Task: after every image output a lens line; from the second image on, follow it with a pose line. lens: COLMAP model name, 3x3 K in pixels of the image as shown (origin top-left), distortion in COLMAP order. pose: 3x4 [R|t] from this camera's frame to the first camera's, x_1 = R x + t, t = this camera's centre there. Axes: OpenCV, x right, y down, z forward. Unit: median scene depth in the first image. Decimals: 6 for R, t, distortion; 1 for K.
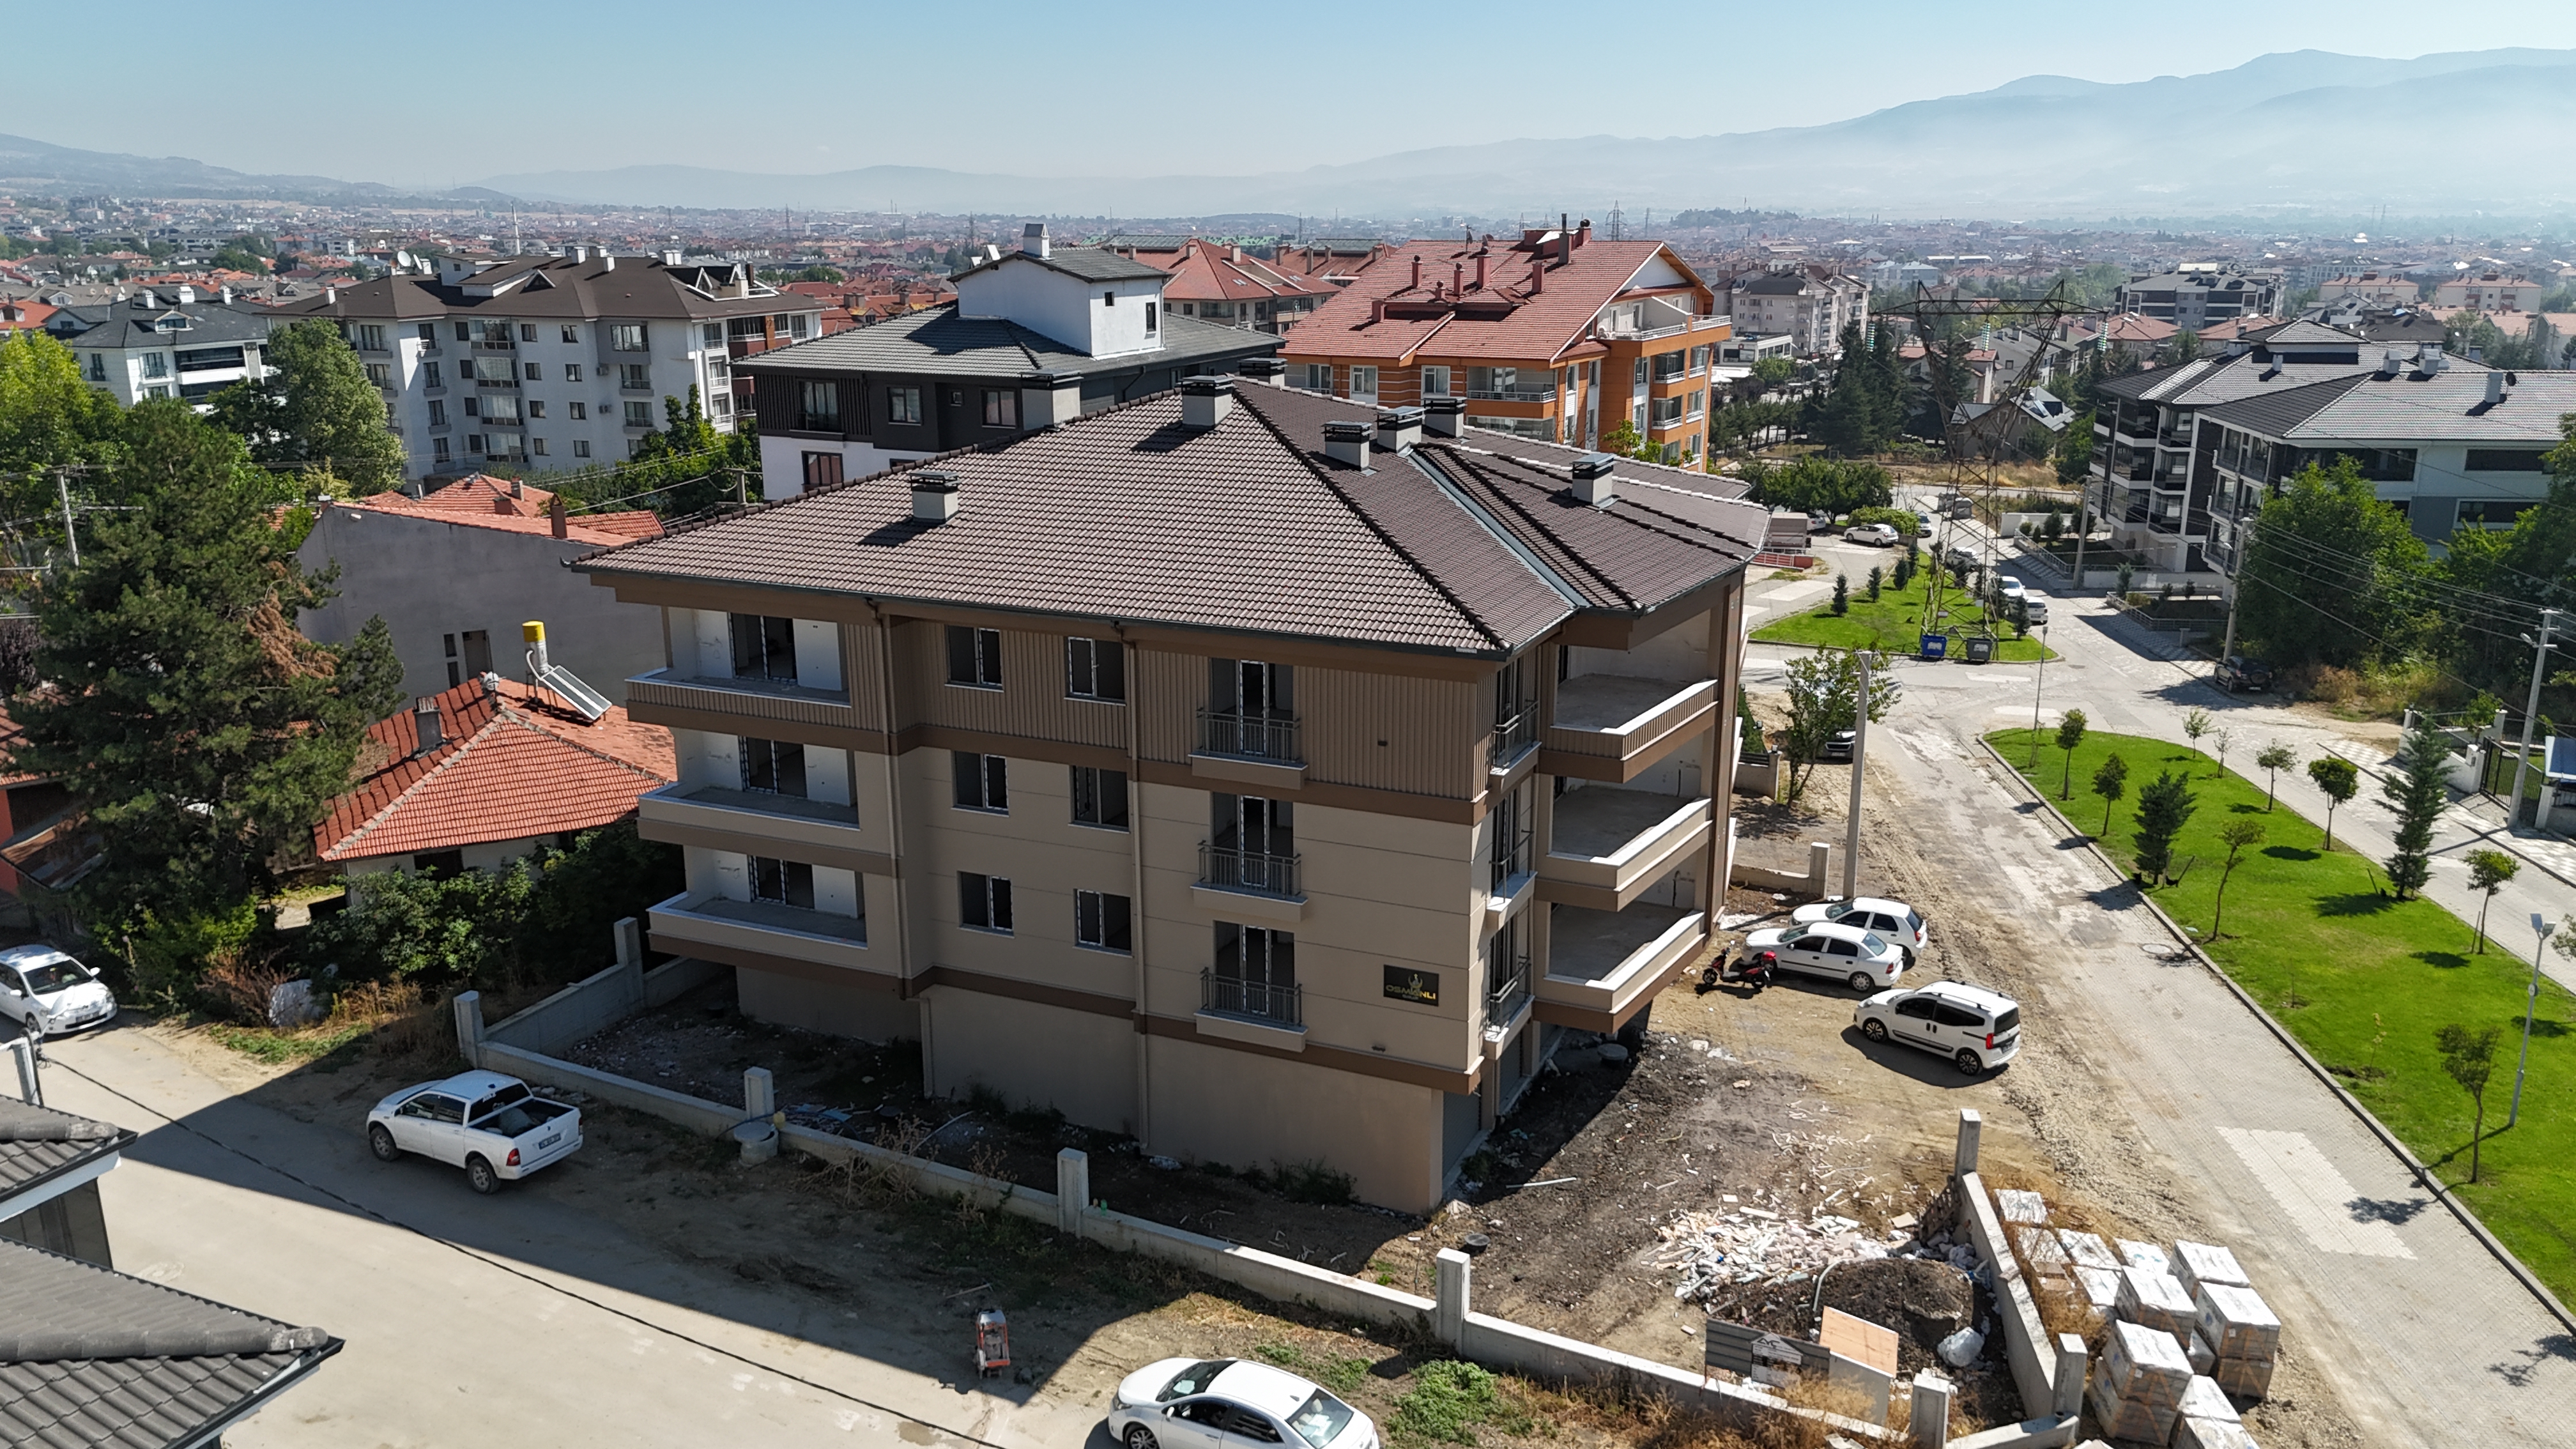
lens RADIAL K [[1903.0, 0, 1292.2], [0, 1903.0, 727.9], [0, 0, 1]] dist [0.063877, -0.059238]
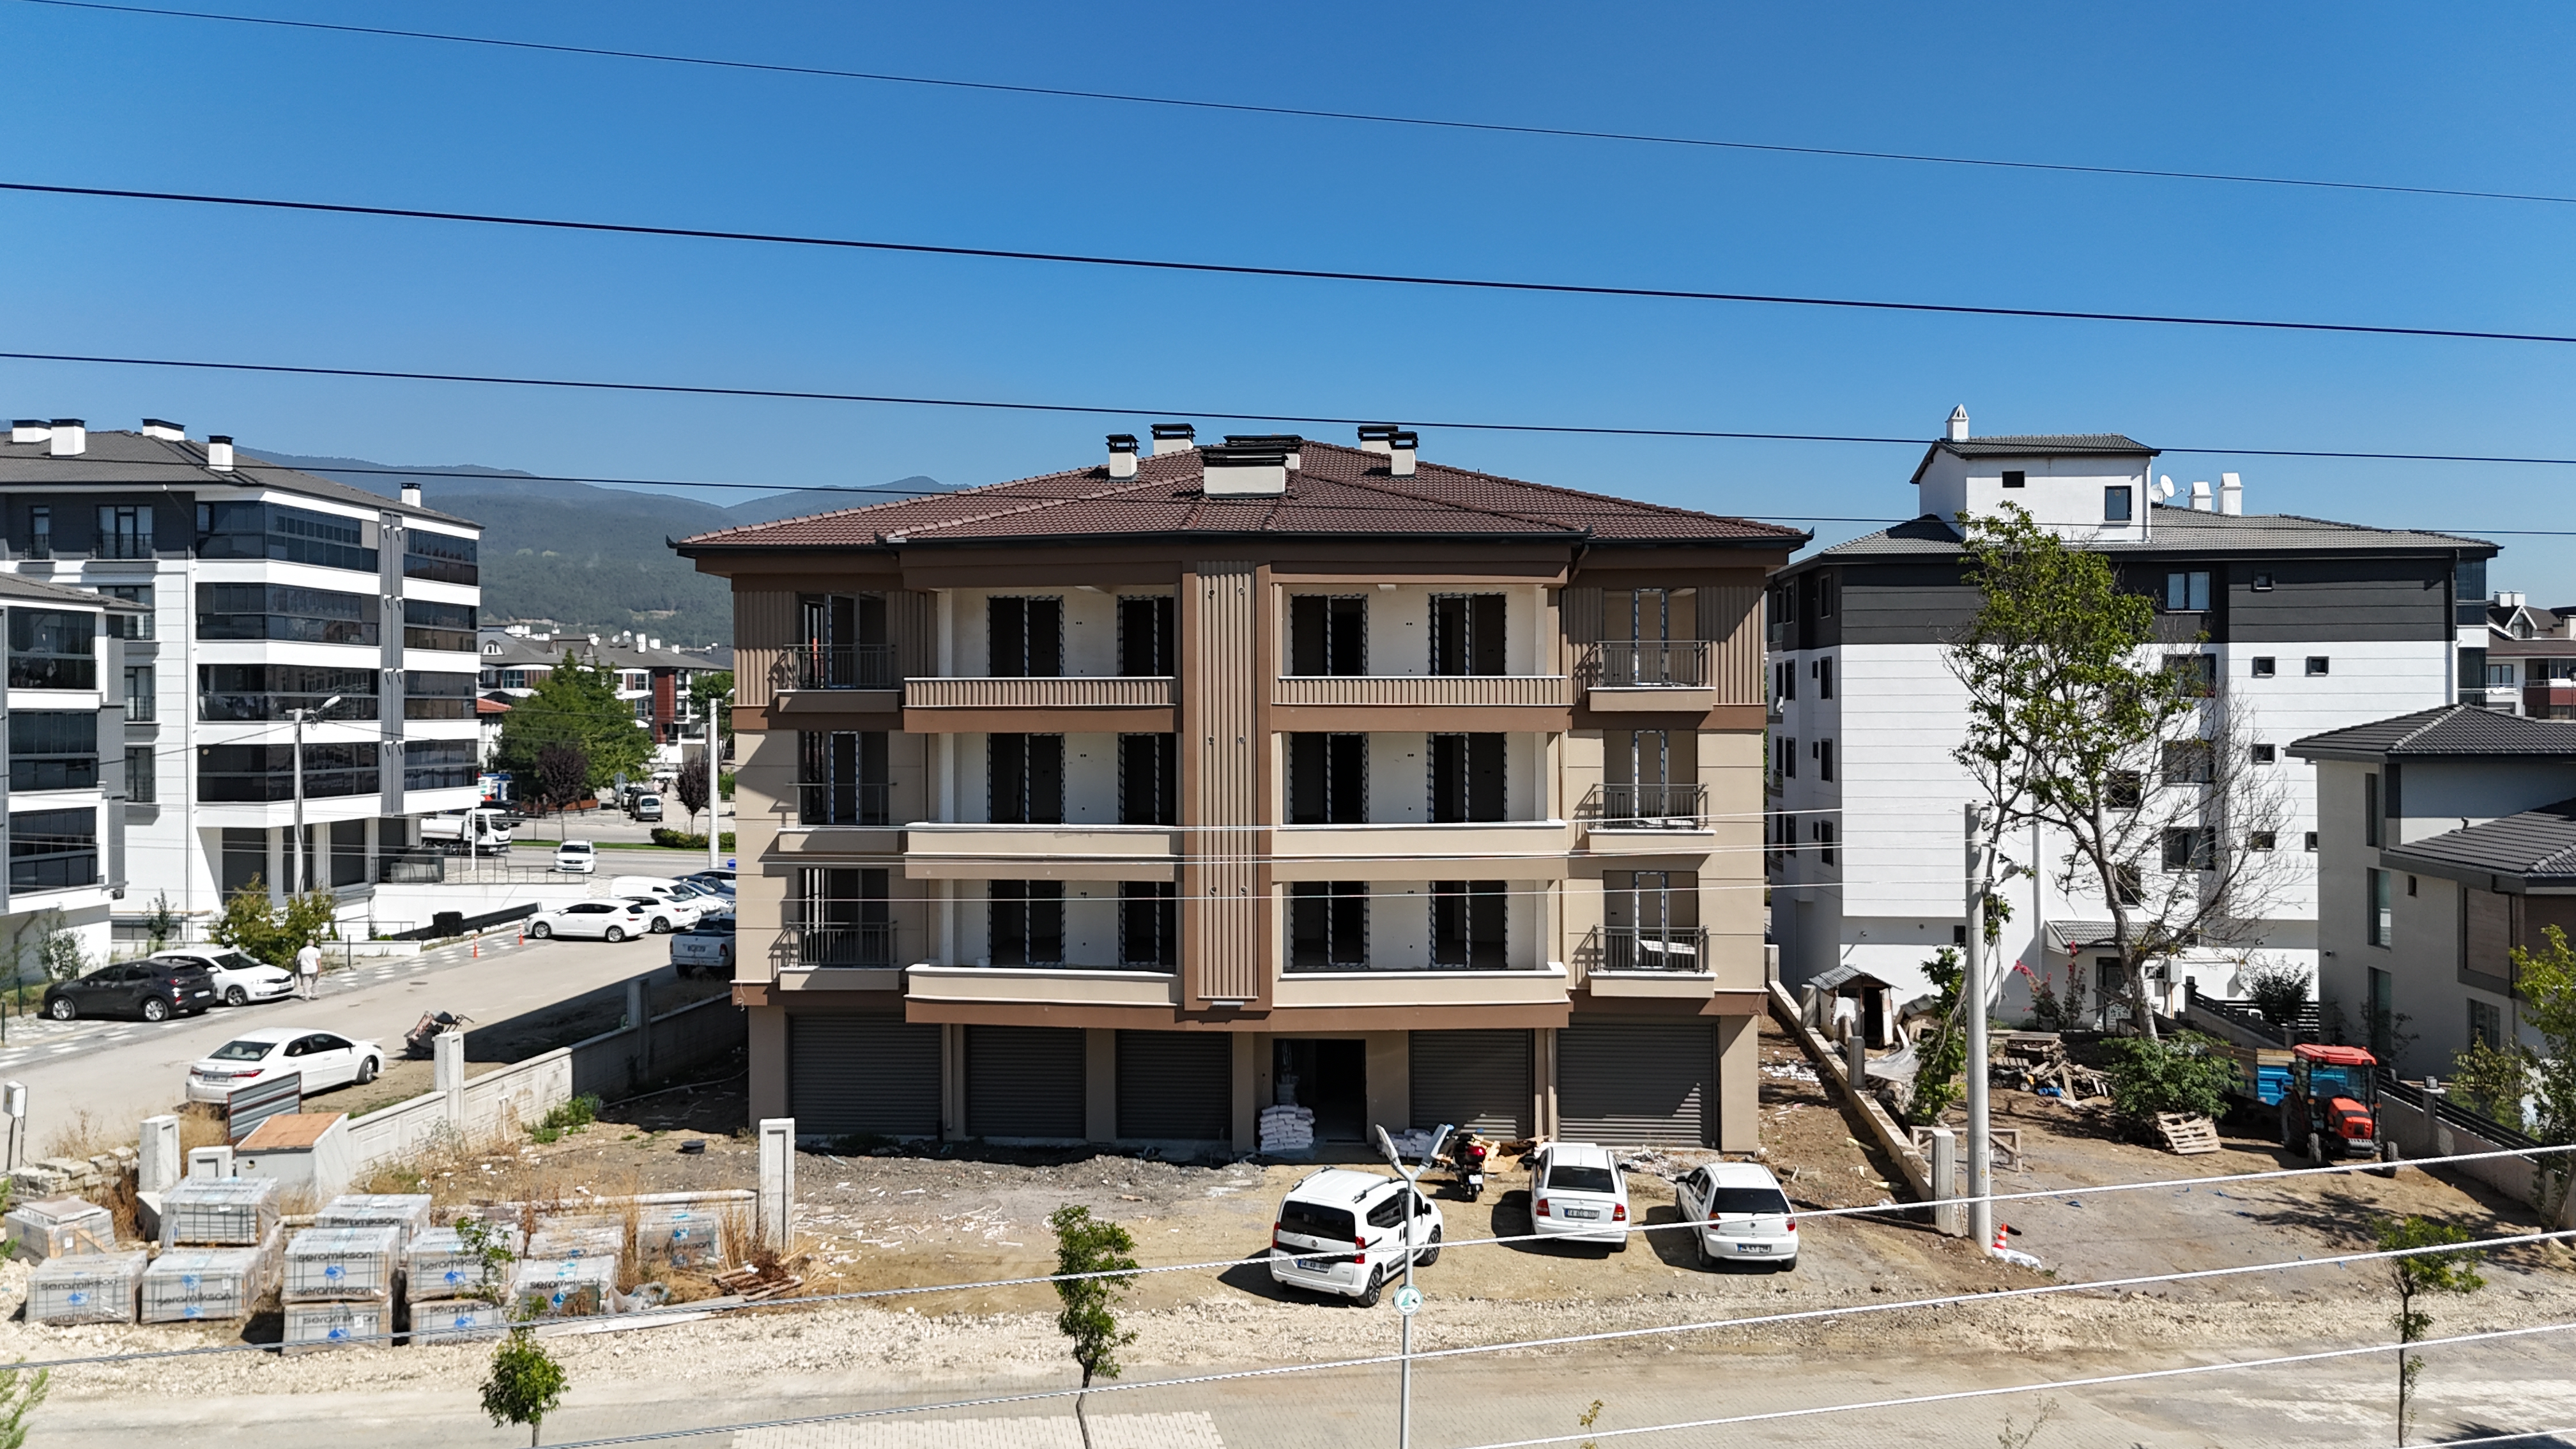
lens RADIAL K [[1903.0, 0, 1292.2], [0, 1903.0, 727.9], [0, 0, 1]] dist [0.063877, -0.059238]
pose [[0.346638, 0.011721, -0.937926, 1.014667], [-0.246935, 0.965791, -0.079193, 0.049016], [0.904911, 0.259059, 0.337674, 0.772035]]
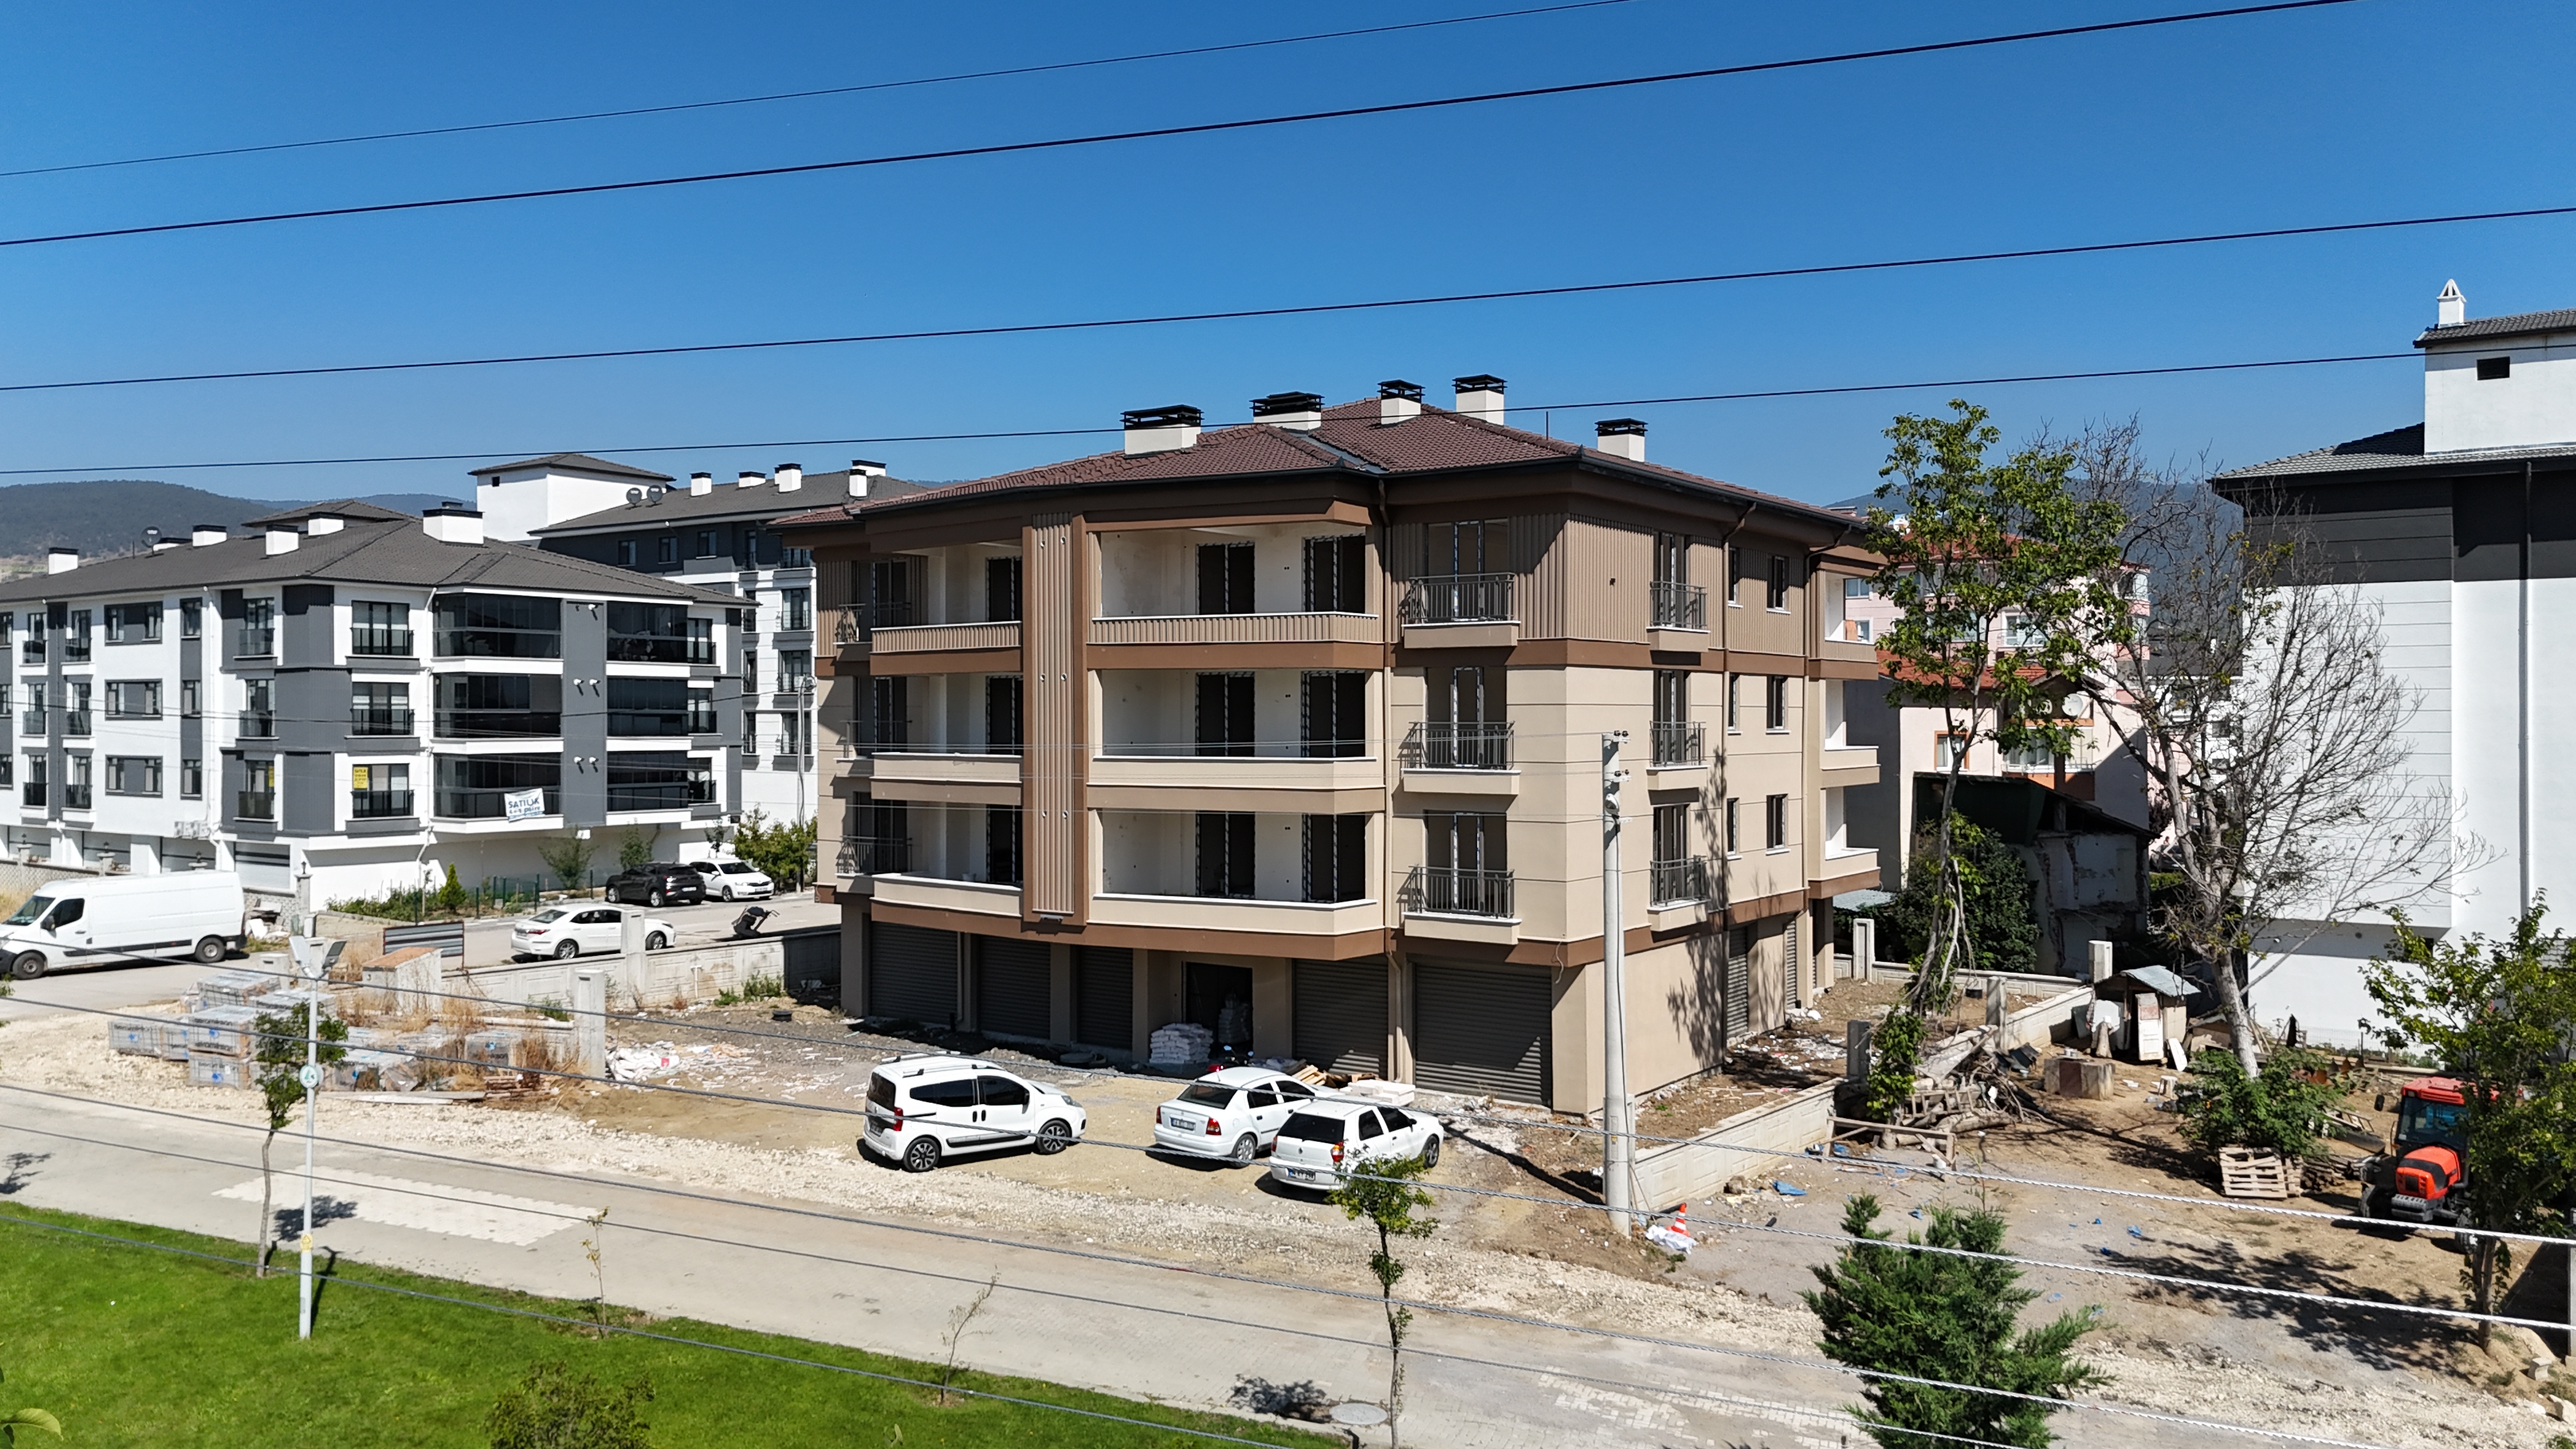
lens RADIAL K [[1903.0, 0, 1292.2], [0, 1903.0, 727.9], [0, 0, 1]] dist [0.063877, -0.059238]
pose [[-0.194293, 0.009893, -0.980894, 1.098546], [-0.258119, 0.964195, 0.060852, -0.064886], [0.946374, 0.265011, -0.184783, 1.305467]]
